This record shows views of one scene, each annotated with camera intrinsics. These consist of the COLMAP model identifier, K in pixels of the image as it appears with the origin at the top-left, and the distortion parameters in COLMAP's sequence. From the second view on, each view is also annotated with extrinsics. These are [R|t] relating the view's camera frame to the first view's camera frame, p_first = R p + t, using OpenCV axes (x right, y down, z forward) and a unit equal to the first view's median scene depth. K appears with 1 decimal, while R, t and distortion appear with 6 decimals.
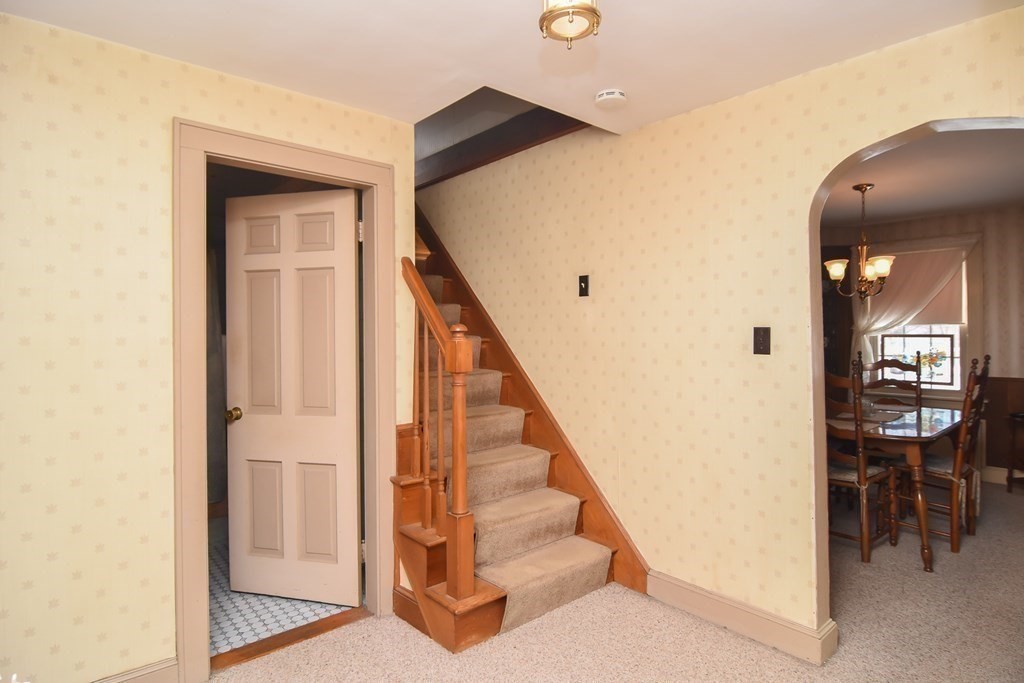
lens RADIAL K [[548.1, 0, 506.0], [0, 548.1, 333.6], [0, 0, 1]] dist [-0.003202, -0.012407]
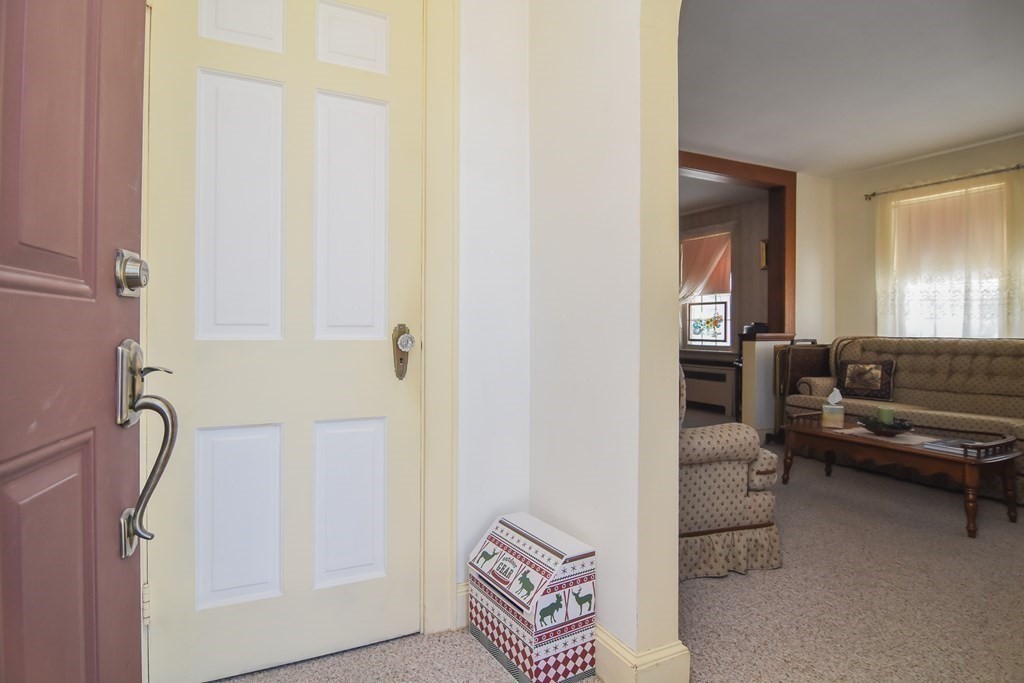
lens RADIAL K [[548.1, 0, 506.0], [0, 548.1, 333.6], [0, 0, 1]] dist [-0.003202, -0.012407]
pose [[0.973546, 0.016165, -0.227920, 0.614992], [-0.014677, 0.999858, 0.008220, 0.072805], [0.228021, -0.004657, 0.973645, -0.350514]]
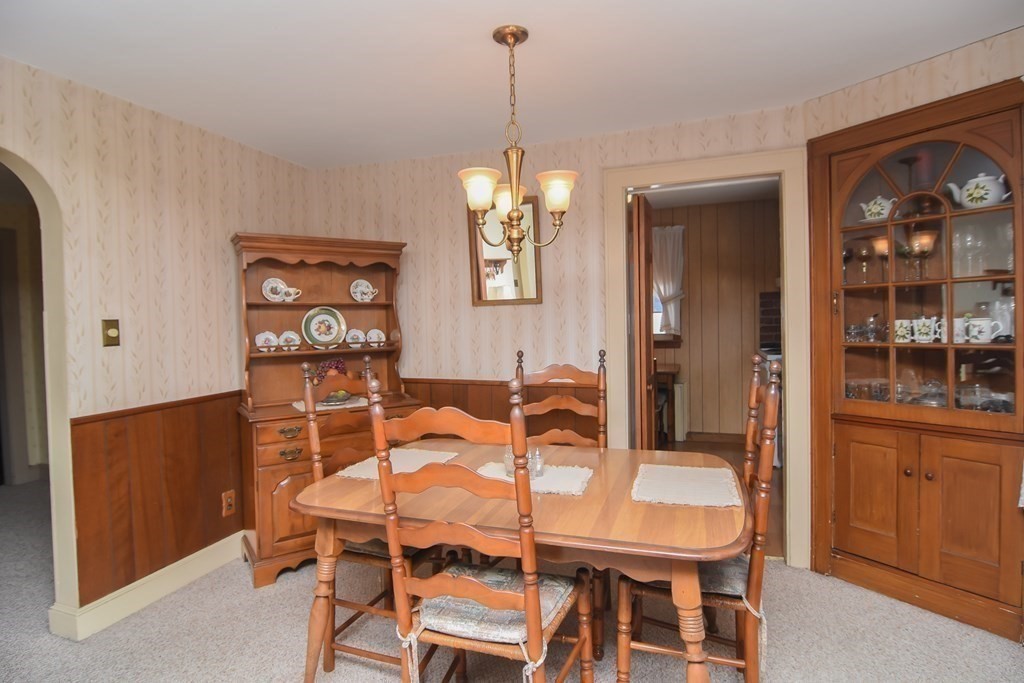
lens RADIAL K [[548.1, 0, 506.0], [0, 548.1, 333.6], [0, 0, 1]] dist [-0.003202, -0.012407]
pose [[0.492579, 0.026213, -0.869873, 0.848706], [0.018201, 0.999017, 0.040411, -0.005786], [0.870078, -0.035738, 0.491618, 0.558779]]
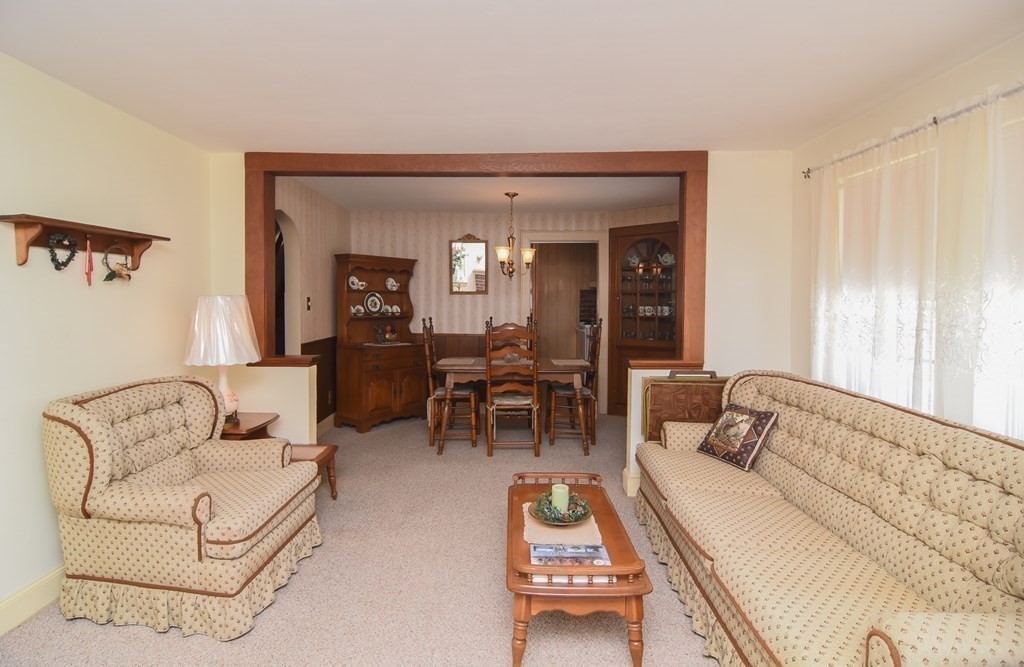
lens RADIAL K [[549.0, 0, 502.3], [0, 549.0, 316.7], [0, 0, 1]] dist [-0.002198, -0.012615]
pose [[0.750286, 0.036497, -0.660105, 1.183888], [-0.012741, 0.999088, 0.040758, -0.014870], [0.660990, -0.022170, 0.750067, -0.034150]]
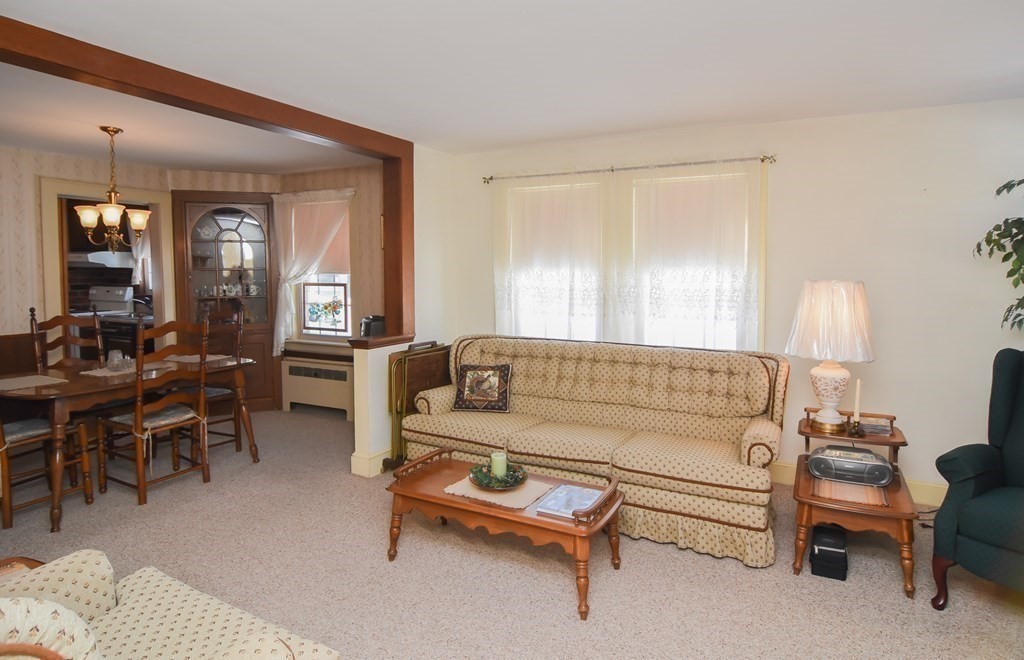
lens RADIAL K [[569.8, 0, 517.7], [0, 569.8, 299.9], [0, 0, 1]] dist [0.002580, -0.012747]
pose [[0.925355, -0.008808, 0.379001, 0.710823], [-0.007649, 0.999093, 0.041894, -0.015383], [-0.379026, -0.041666, 0.924448, -0.143187]]
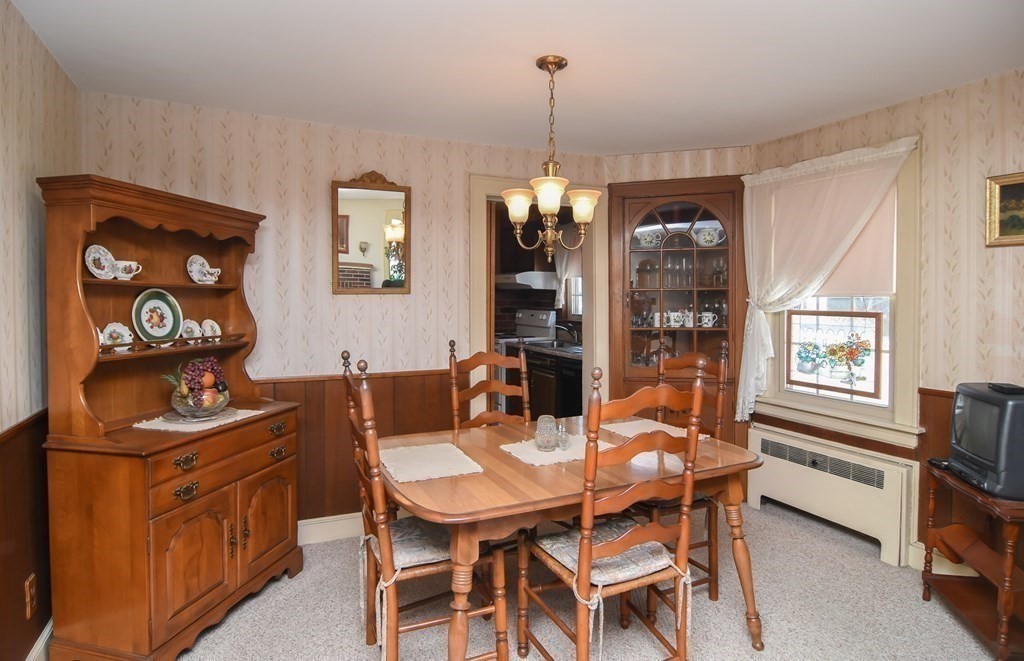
lens RADIAL K [[551.2, 0, 503.4], [0, 551.2, 308.9], [0, 0, 1]] dist [-0.002398, -0.012159]
pose [[0.960922, 0.015735, -0.276372, 0.591671], [-0.009913, 0.999699, 0.022451, -0.011931], [0.276643, -0.018833, 0.960788, 0.310237]]
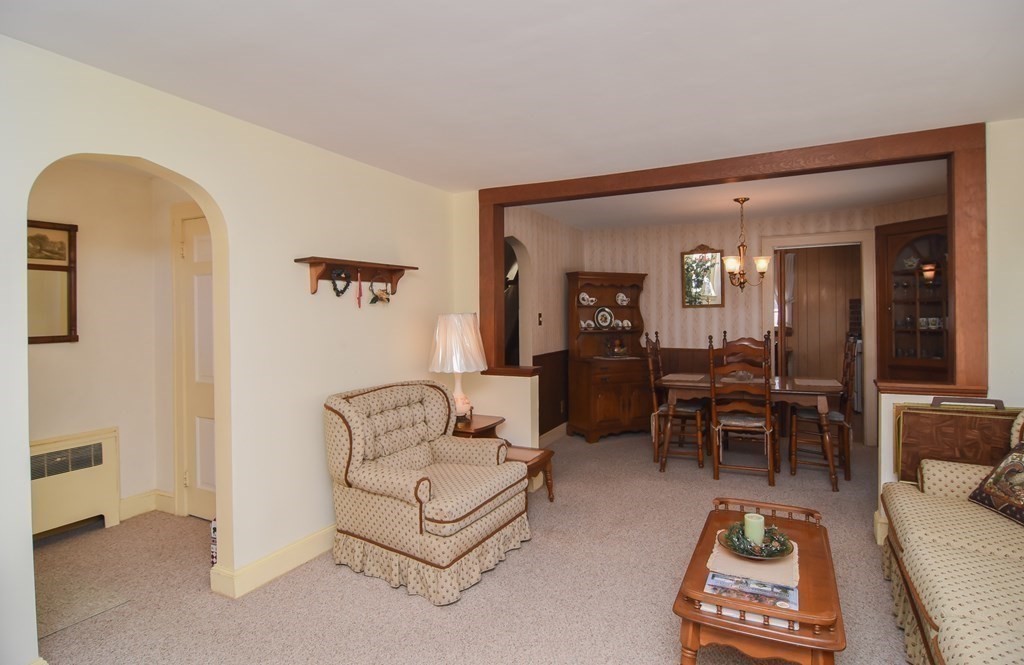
lens RADIAL K [[547.5, 0, 507.0], [0, 547.5, 316.0], [0, 0, 1]] dist [-0.002124, -0.013365]
pose [[0.380150, 0.010794, -0.924862, 1.240630], [0.008010, 0.999856, 0.014962, -0.016634], [0.924890, -0.013096, 0.380009, 0.009283]]
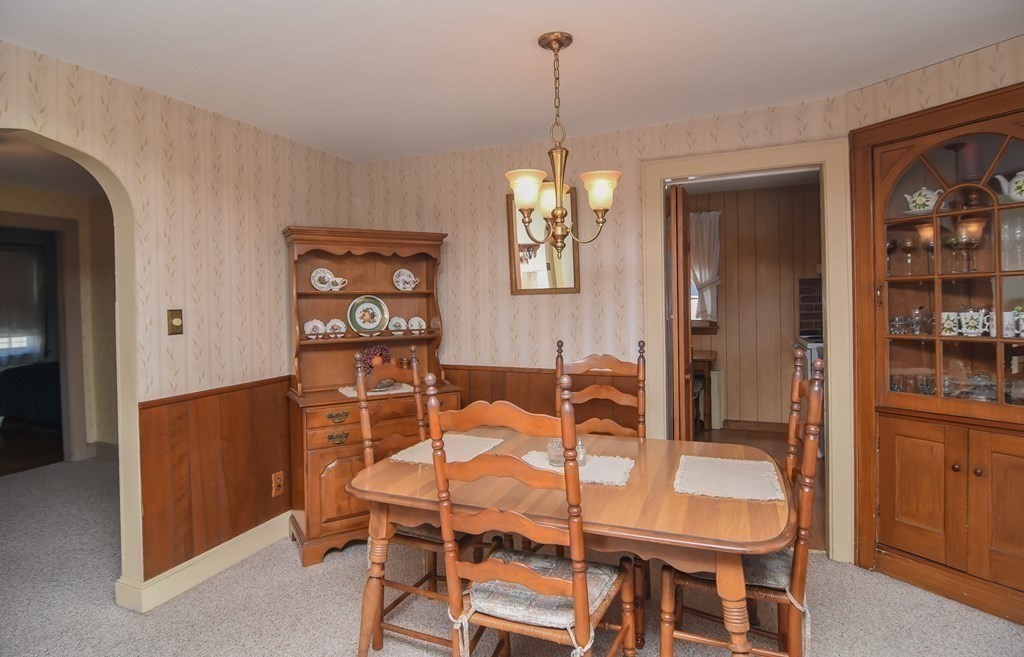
lens RADIAL K [[551.2, 0, 503.4], [0, 551.2, 306.9], [0, 0, 1]] dist [-0.002398, -0.012159]
pose [[0.442096, 0.015408, -0.896835, 0.858521], [0.016460, 0.999545, 0.025287, -0.015779], [0.896817, -0.025941, 0.441641, 0.540349]]
